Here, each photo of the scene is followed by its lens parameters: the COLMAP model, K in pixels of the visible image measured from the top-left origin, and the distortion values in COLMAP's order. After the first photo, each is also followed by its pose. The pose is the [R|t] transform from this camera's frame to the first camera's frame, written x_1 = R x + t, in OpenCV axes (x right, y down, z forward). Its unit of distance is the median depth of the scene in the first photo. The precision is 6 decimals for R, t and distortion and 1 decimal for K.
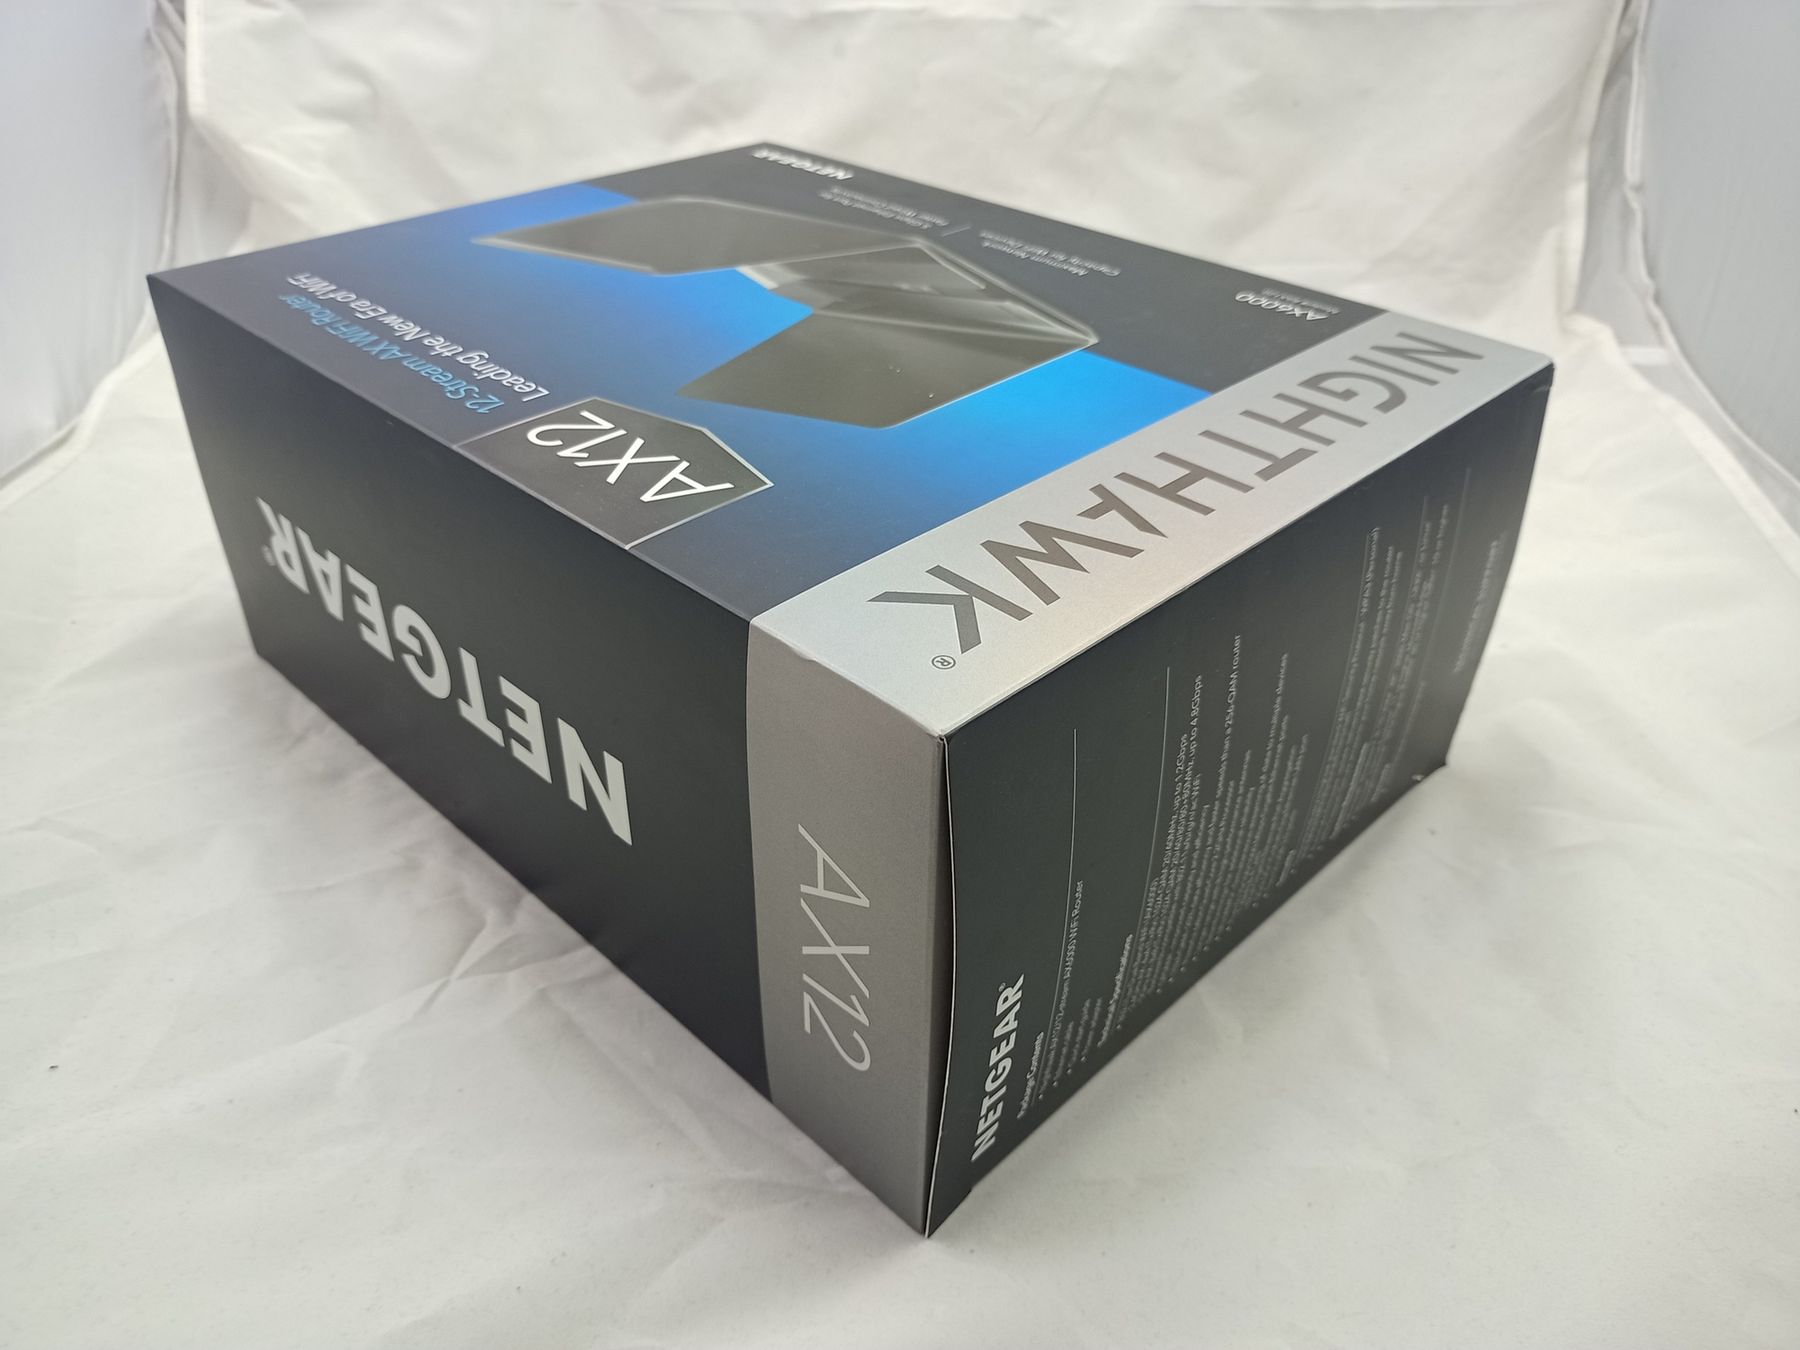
lens RADIAL K [[1397.3, 0, 900.0], [0, 1397.3, 675.0], [0, 0, 1]] dist [0.000401, -0.084431]
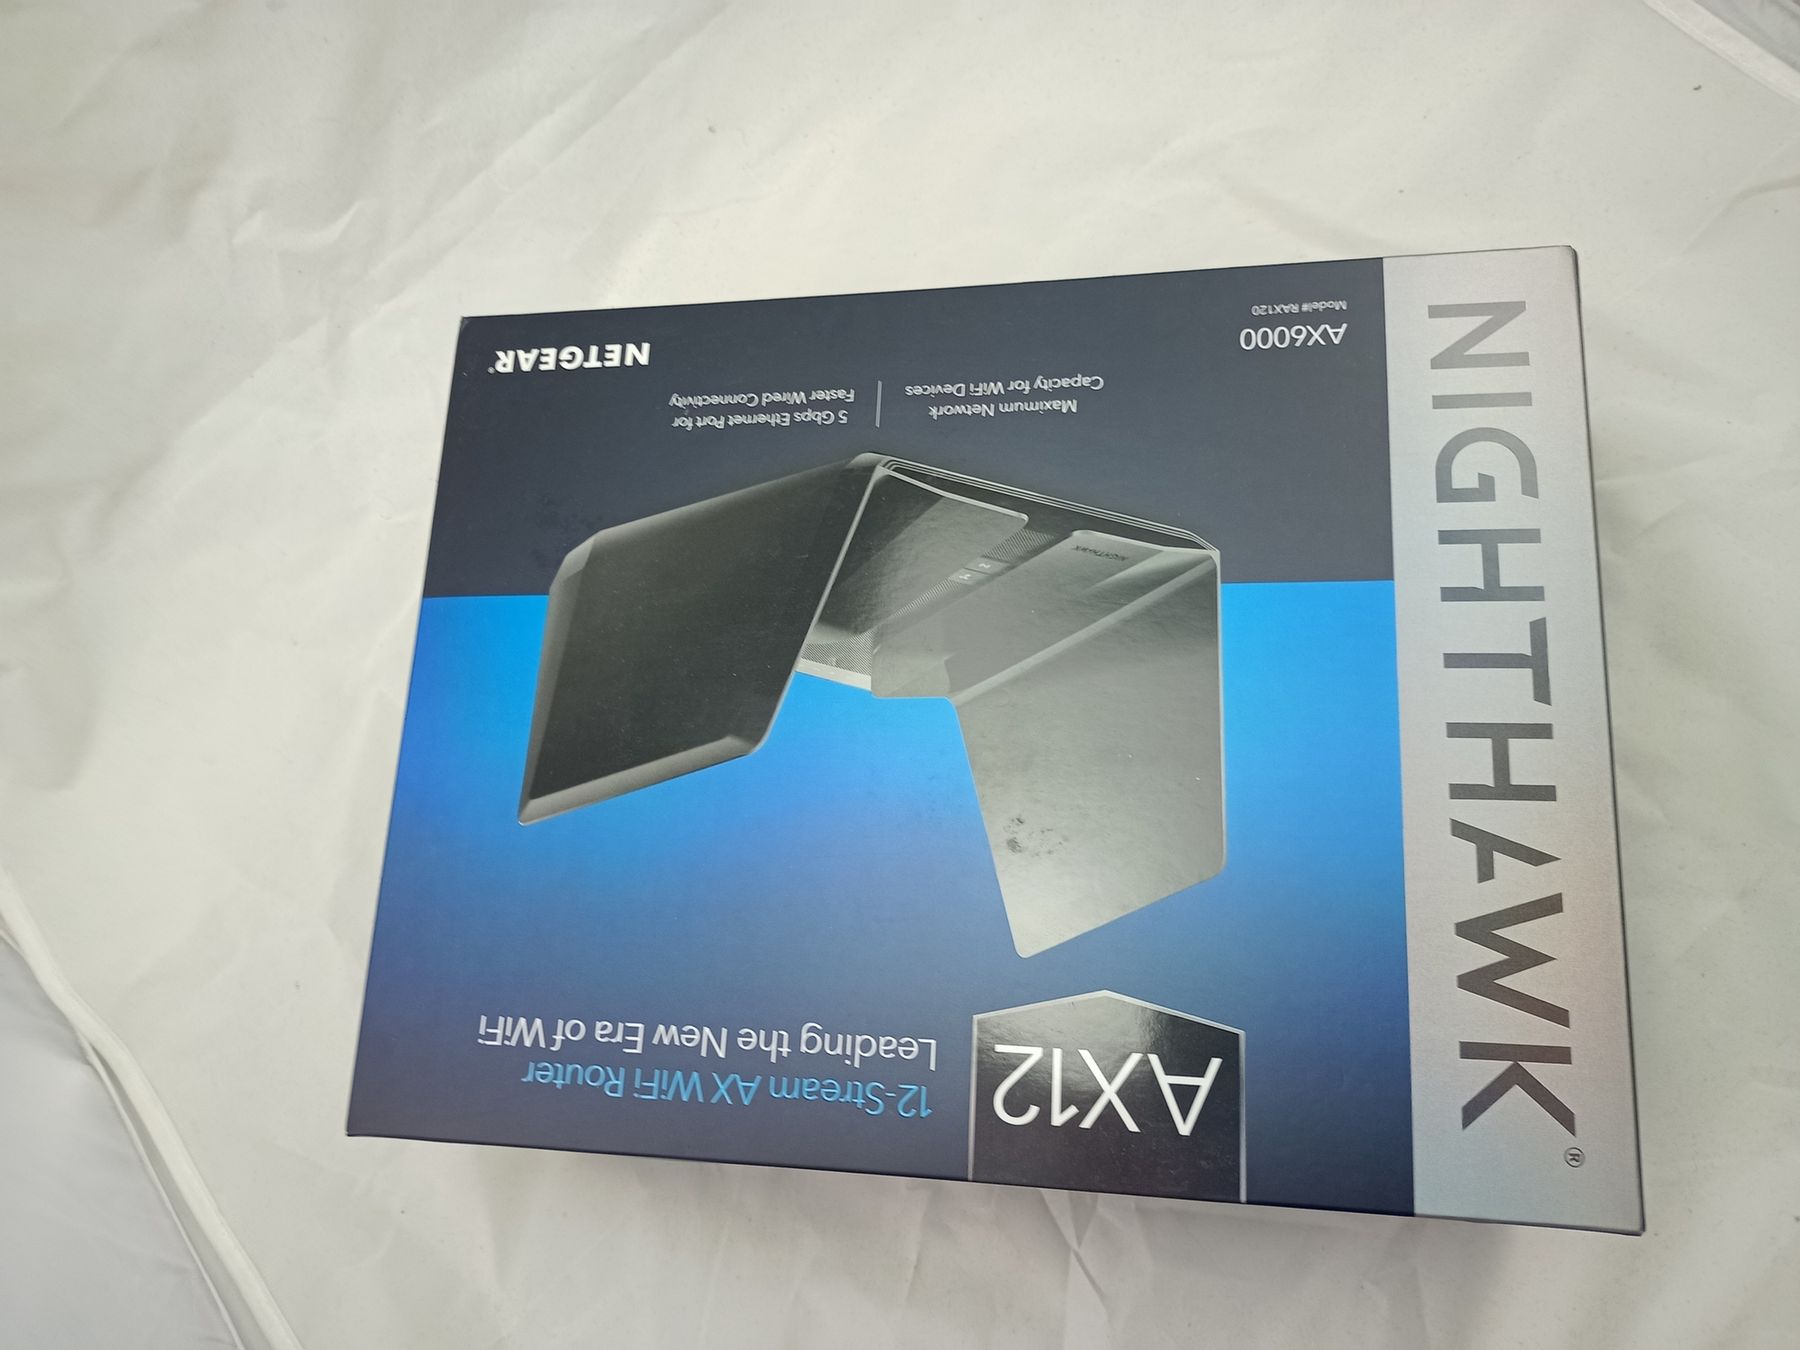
lens RADIAL K [[1358.0, 0, 900.0], [0, 1358.0, 675.0], [0, 0, 1]] dist [0.038769, -0.090035]
pose [[0.732477, -0.680783, -0.003327, -0.082931], [0.543159, 0.581443, 0.605725, -0.961854], [-0.410433, -0.445486, 0.795667, 0.327388]]
